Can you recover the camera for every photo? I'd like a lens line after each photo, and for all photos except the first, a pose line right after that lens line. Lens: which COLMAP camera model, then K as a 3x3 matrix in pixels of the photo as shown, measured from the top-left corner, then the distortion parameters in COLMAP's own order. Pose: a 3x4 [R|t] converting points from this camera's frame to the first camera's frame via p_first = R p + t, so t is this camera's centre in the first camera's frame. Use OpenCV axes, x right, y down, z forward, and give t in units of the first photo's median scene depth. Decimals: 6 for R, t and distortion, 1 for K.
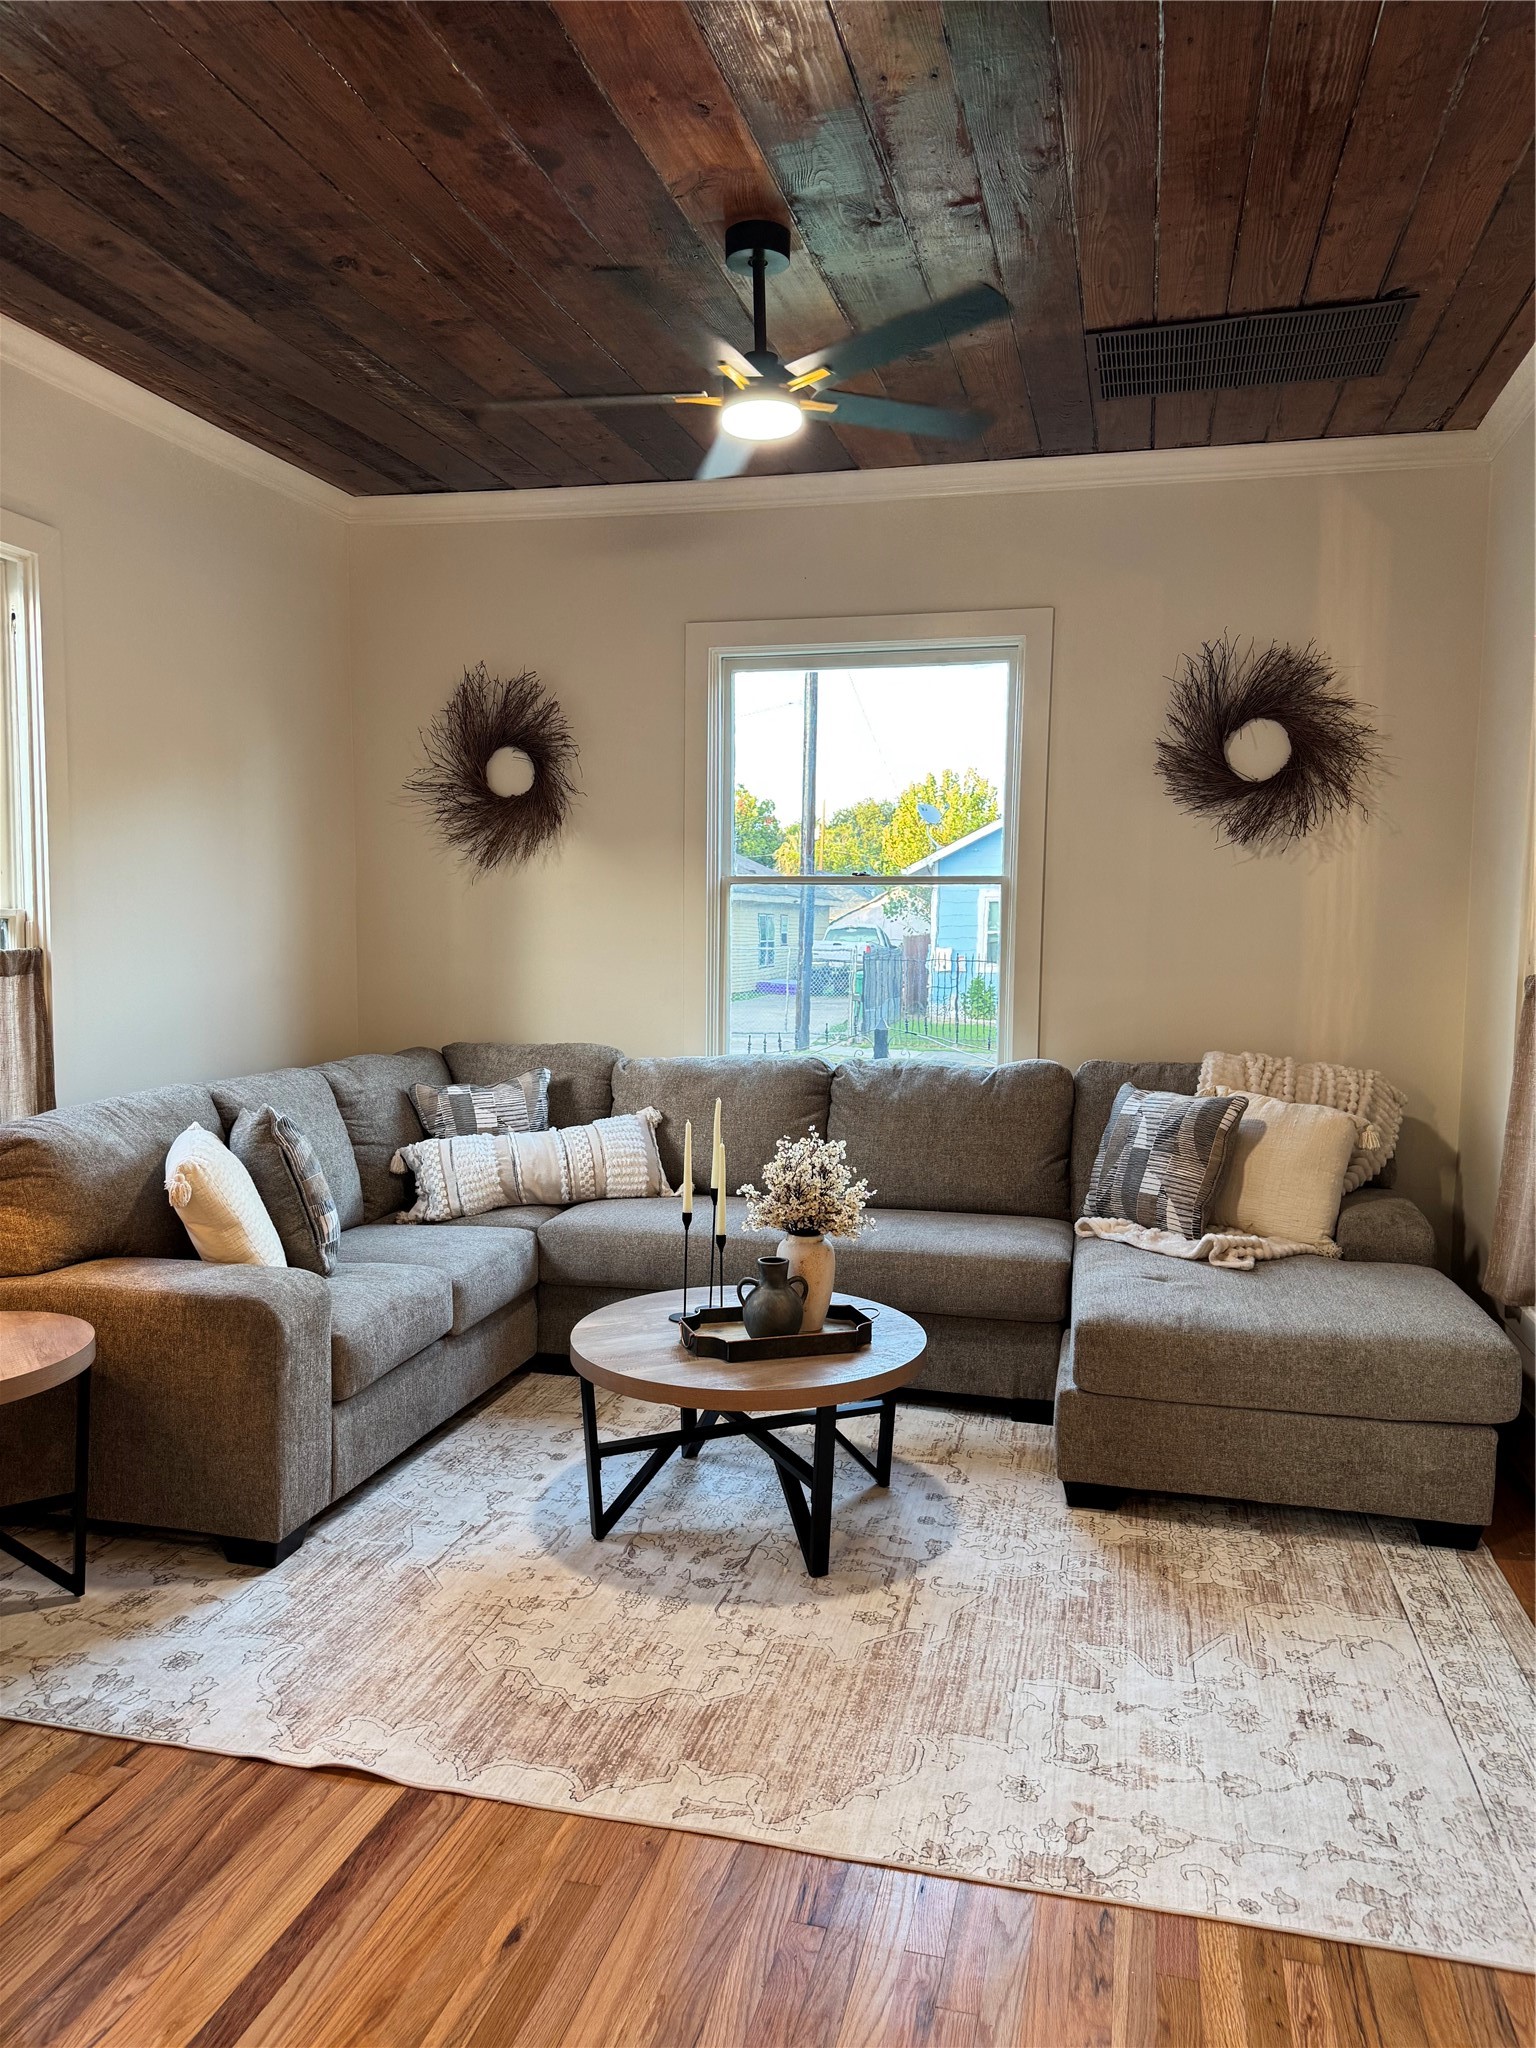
lens RADIAL K [[1443.0, 0, 757.6], [0, 1443.0, 1034.7], [0, 0, 1]] dist [0.009287, -0.010486]
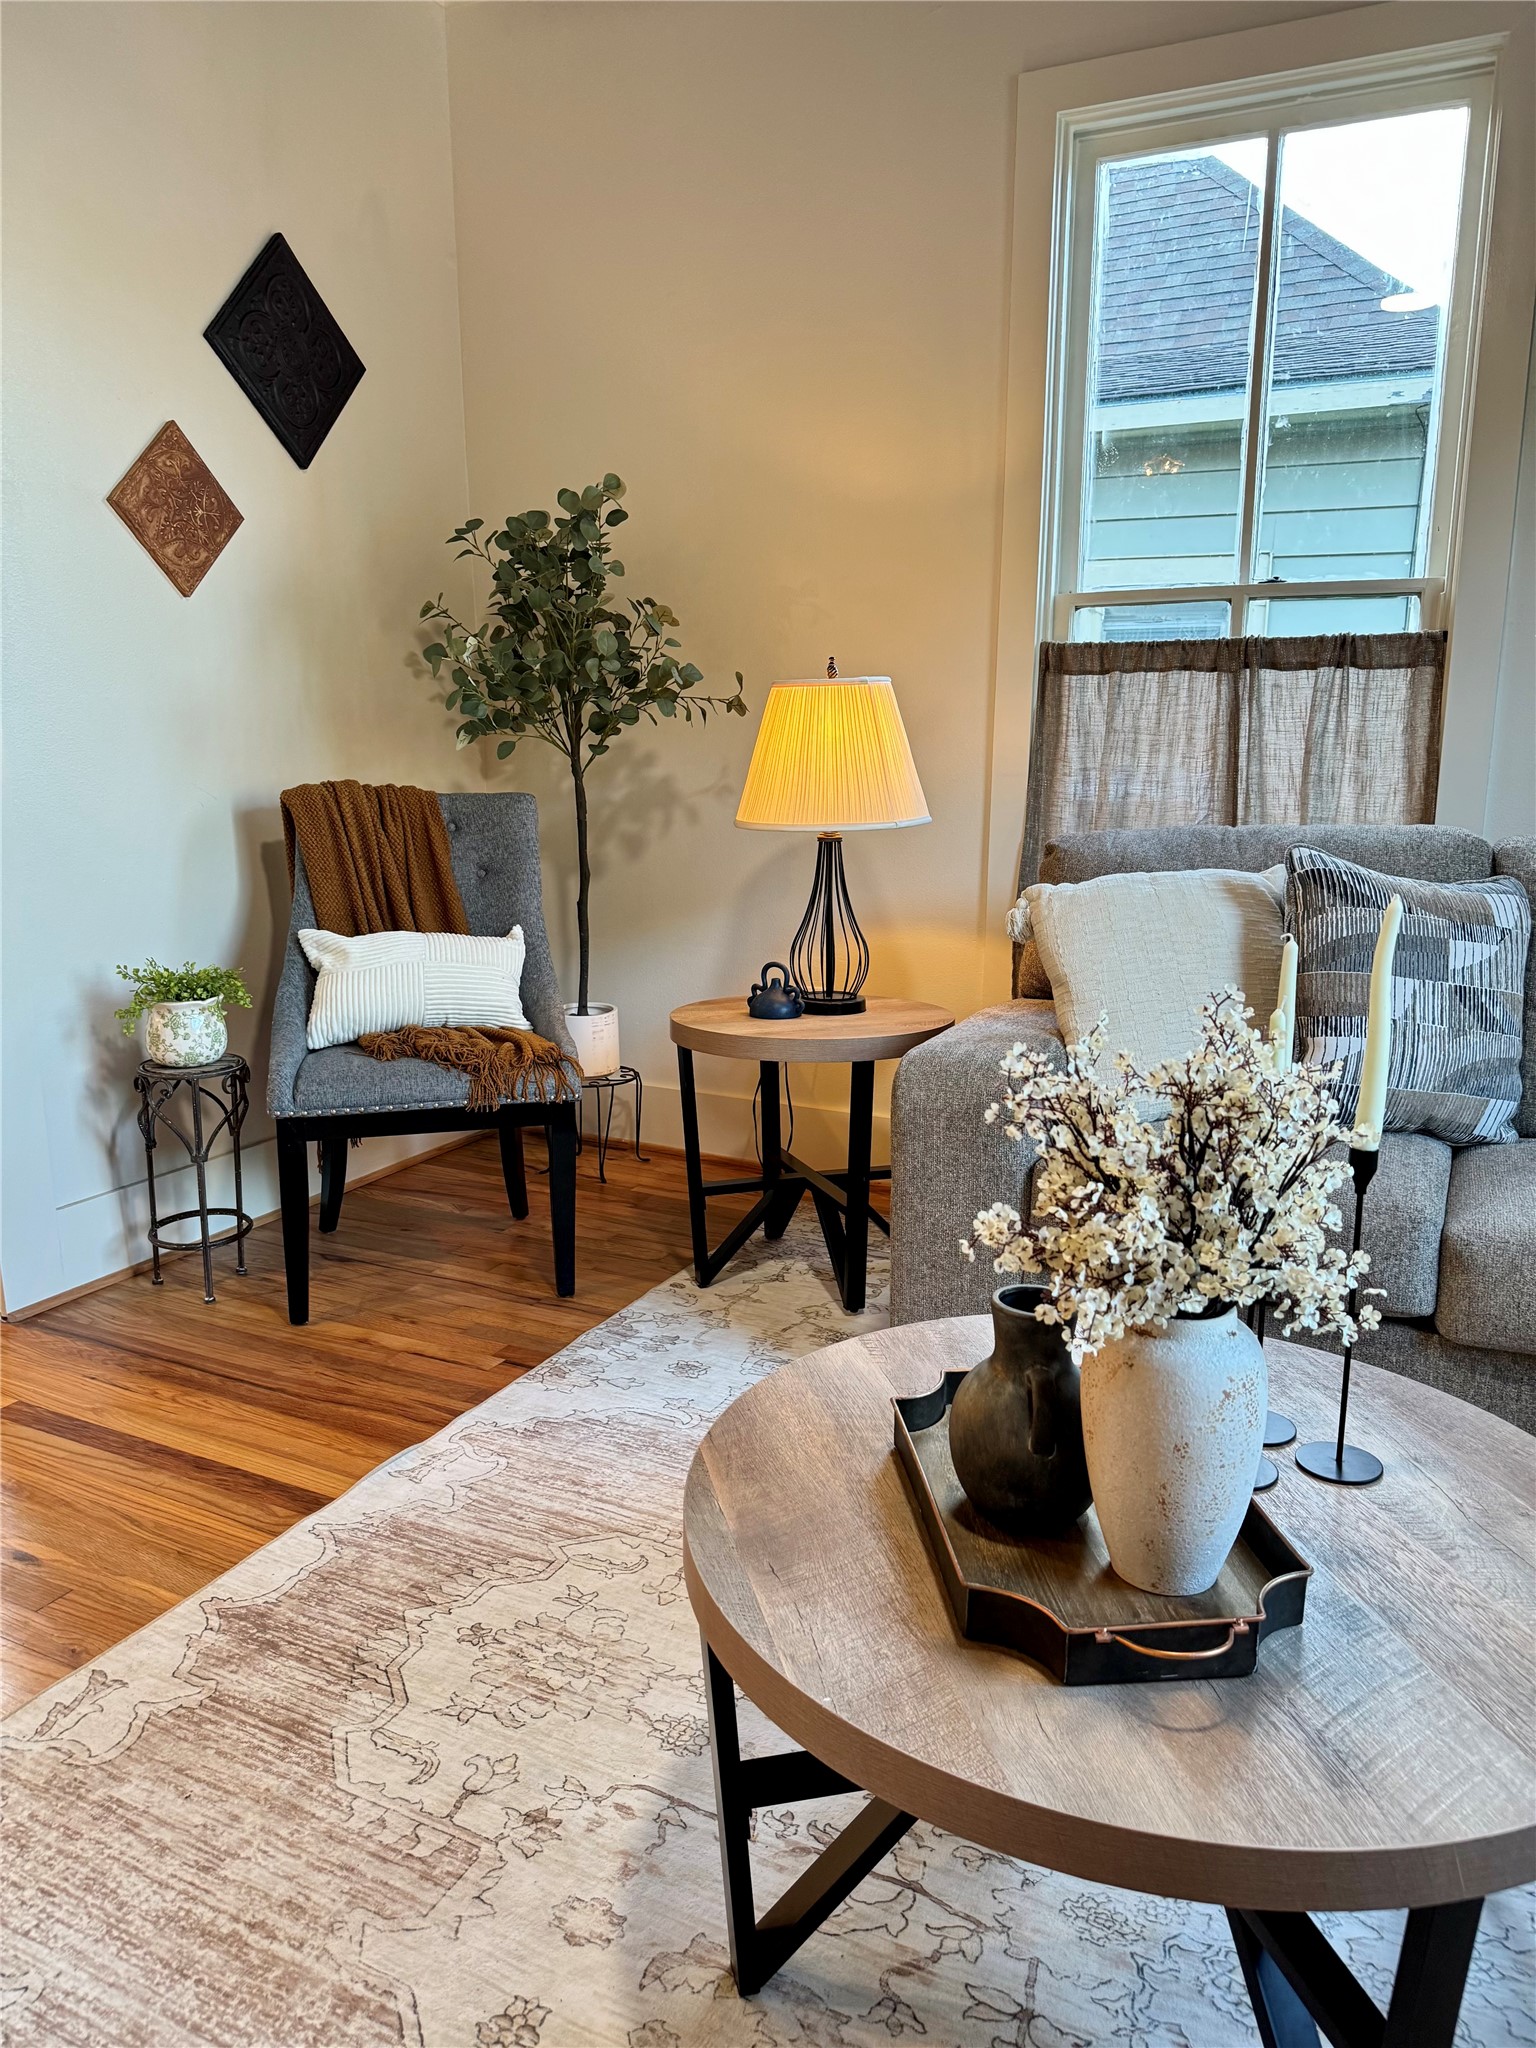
lens RADIAL K [[1443.0, 0, 757.6], [0, 1443.0, 1034.7], [0, 0, 1]] dist [0.009287, -0.010486]
pose [[-0.197234, 0.190648, -0.961640, 0.383763], [-0.086849, 0.973654, 0.210842, 0.018730], [0.976502, 0.125103, -0.175481, 1.018935]]
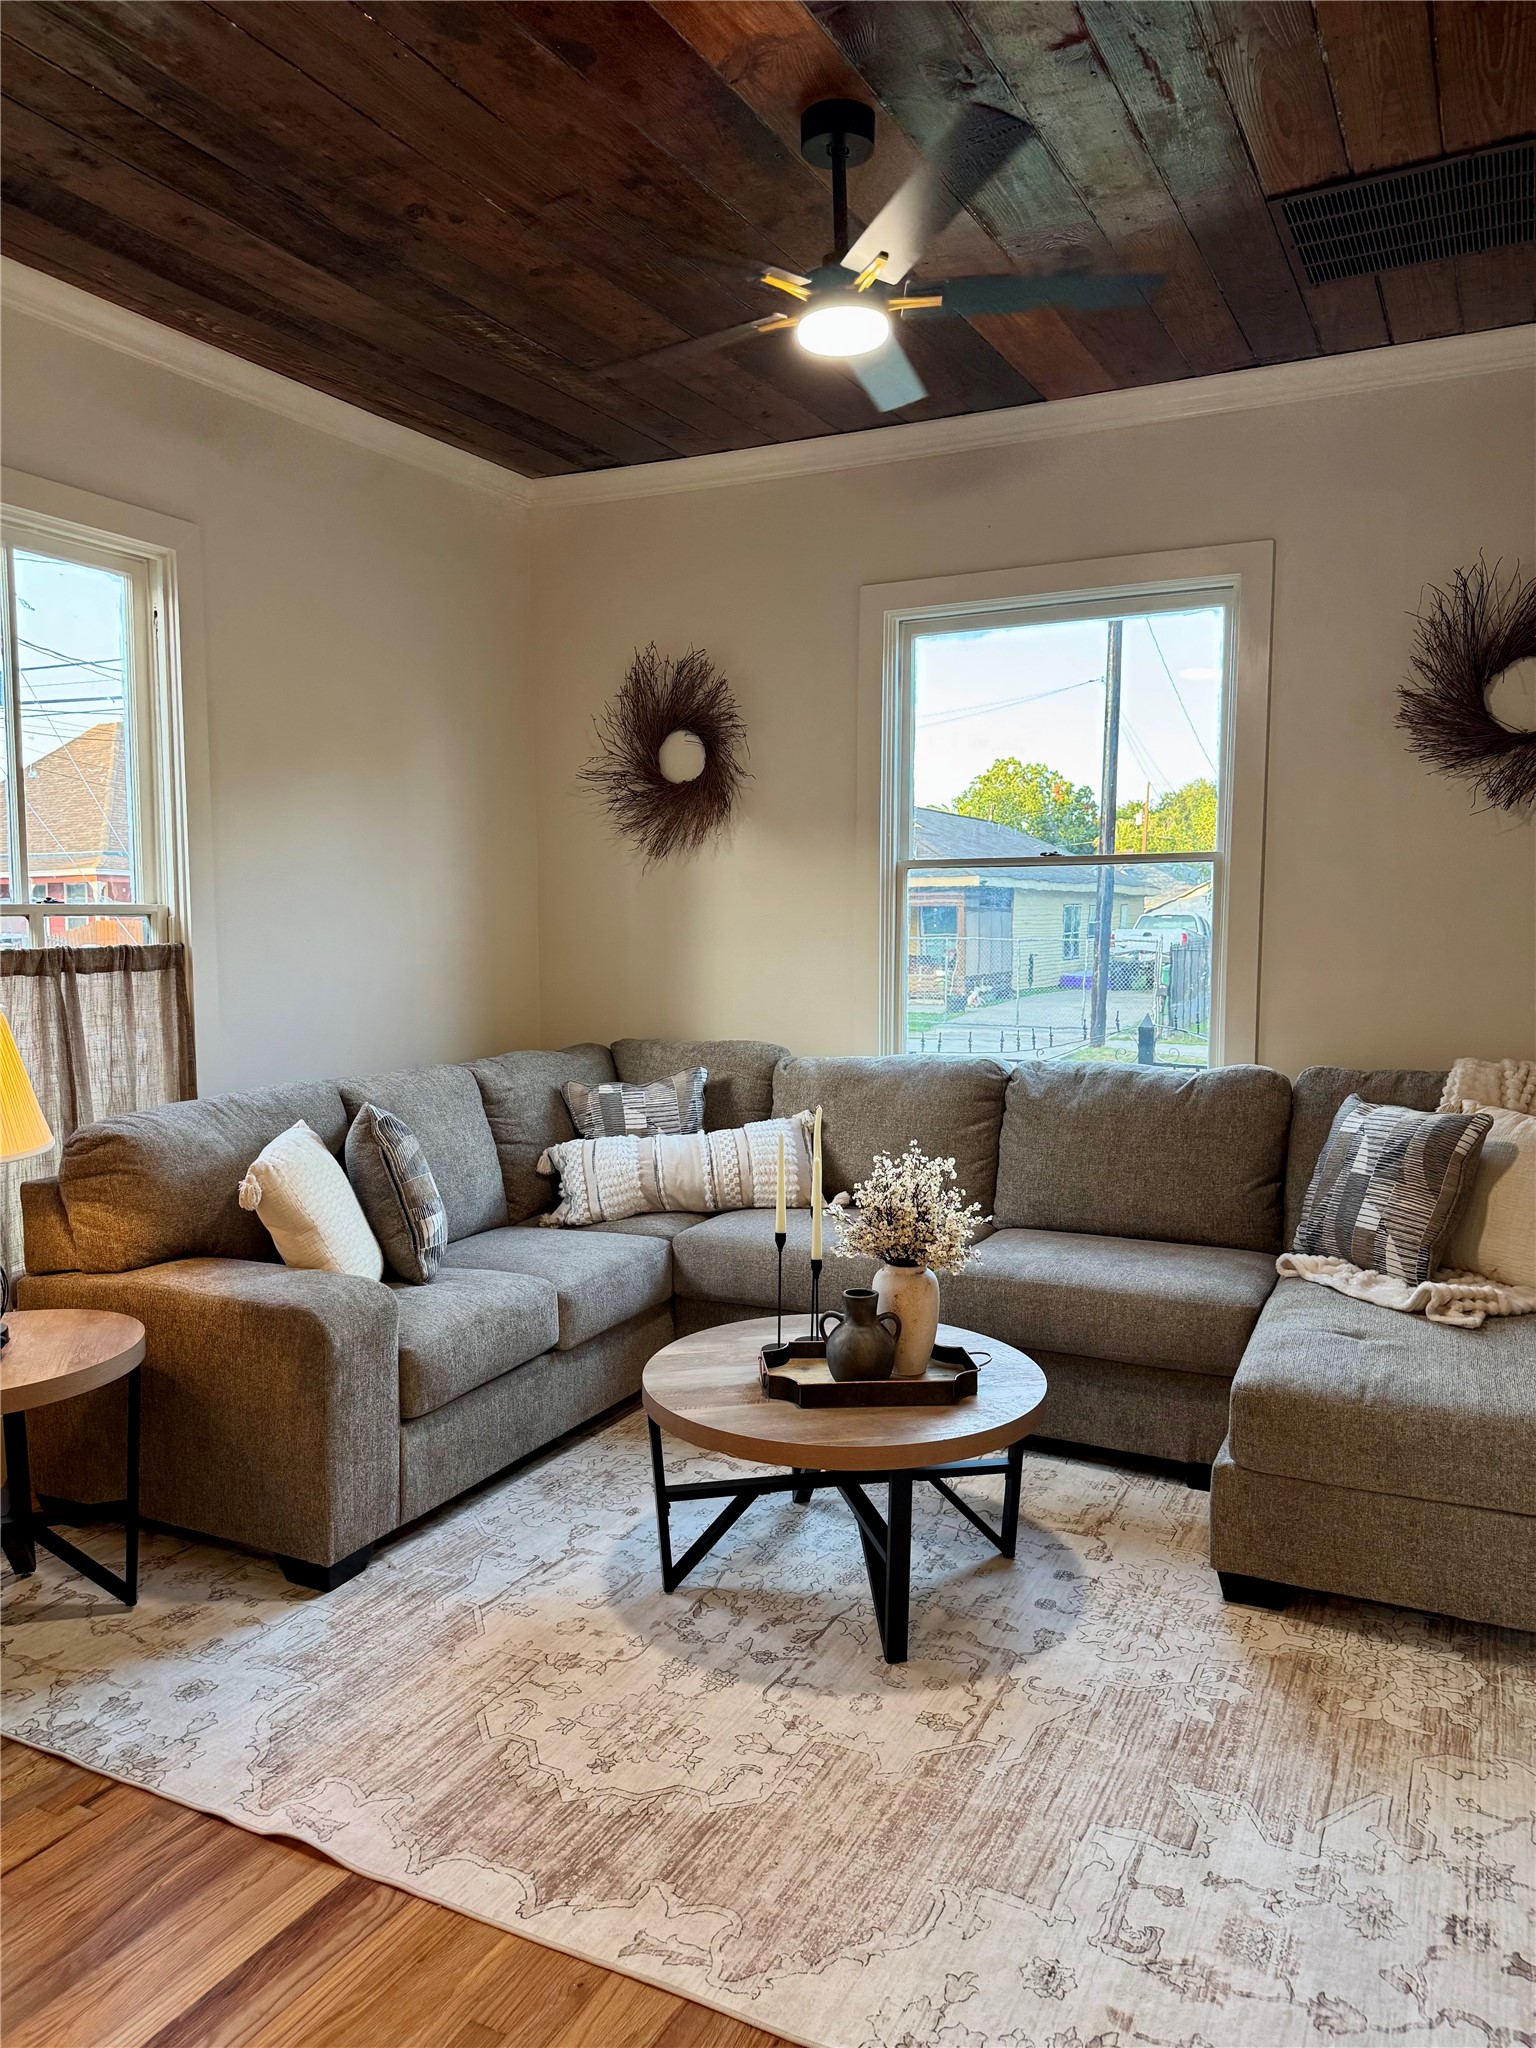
lens RADIAL K [[1443.0, 0, 757.6], [0, 1443.0, 1034.7], [0, 0, 1]] dist [0.009287, -0.010486]
pose [[0.975348, 0.007900, -0.220532, 0.146310], [-0.006756, 0.999960, 0.005943, -0.005864], [0.220570, -0.004306, 0.975362, 0.133354]]
